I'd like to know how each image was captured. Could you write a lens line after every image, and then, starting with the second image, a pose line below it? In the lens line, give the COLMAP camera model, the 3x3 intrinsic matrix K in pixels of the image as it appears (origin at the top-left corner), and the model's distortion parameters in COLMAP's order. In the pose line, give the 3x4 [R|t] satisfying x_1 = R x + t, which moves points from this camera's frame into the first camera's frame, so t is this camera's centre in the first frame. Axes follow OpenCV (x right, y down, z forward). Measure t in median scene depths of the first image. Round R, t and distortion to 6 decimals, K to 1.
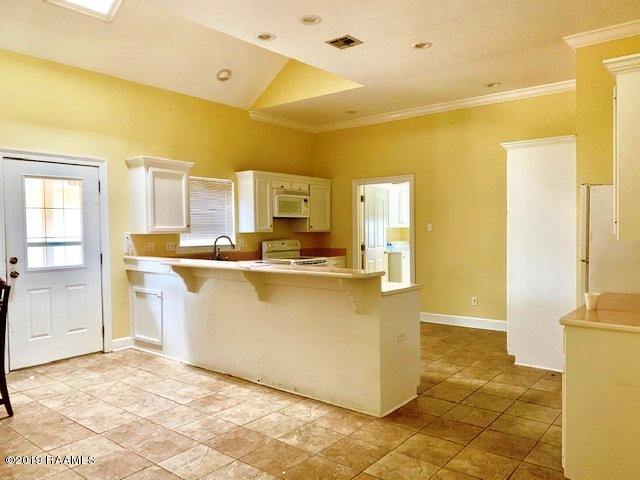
lens RADIAL K [[491.4, 0, 320.0], [0, 491.4, 240.0], [0, 0, 1]] dist [0.082049, -0.122961]
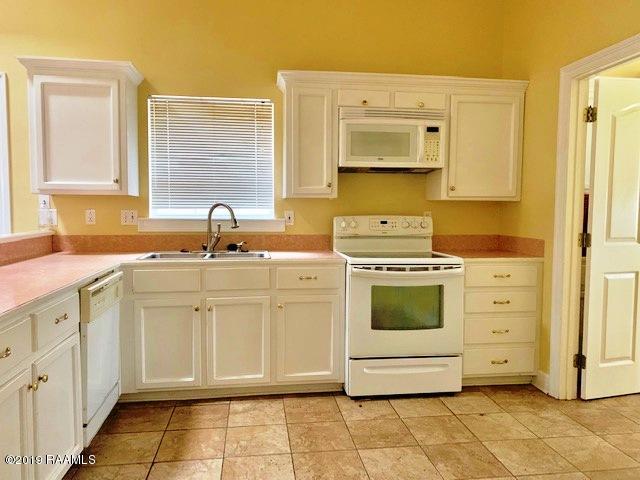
lens RADIAL K [[491.4, 0, 320.0], [0, 491.4, 240.0], [0, 0, 1]] dist [0.082049, -0.122961]
pose [[0.725409, 0.060399, -0.685663, 0.230128], [-0.029767, 0.997963, 0.056417, -0.001038], [0.687674, -0.020515, 0.725729, 0.627492]]
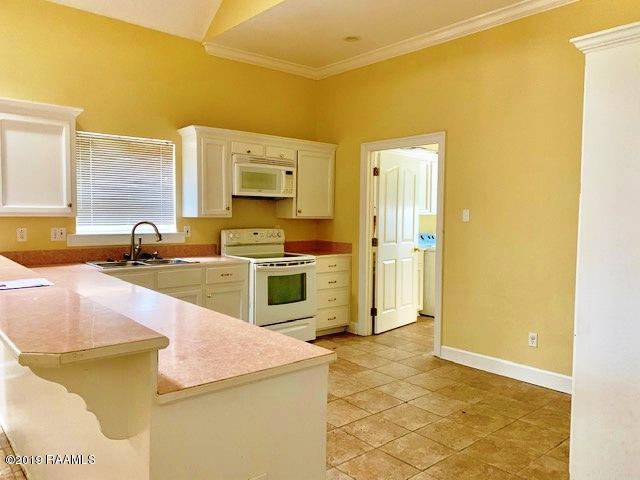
lens RADIAL K [[491.4, 0, 320.0], [0, 491.4, 240.0], [0, 0, 1]] dist [0.082049, -0.122961]
pose [[0.982542, 0.032015, -0.183264, 0.154089], [-0.026101, 0.999061, 0.034591, -0.011229], [0.184199, -0.029203, 0.982455, 0.337786]]
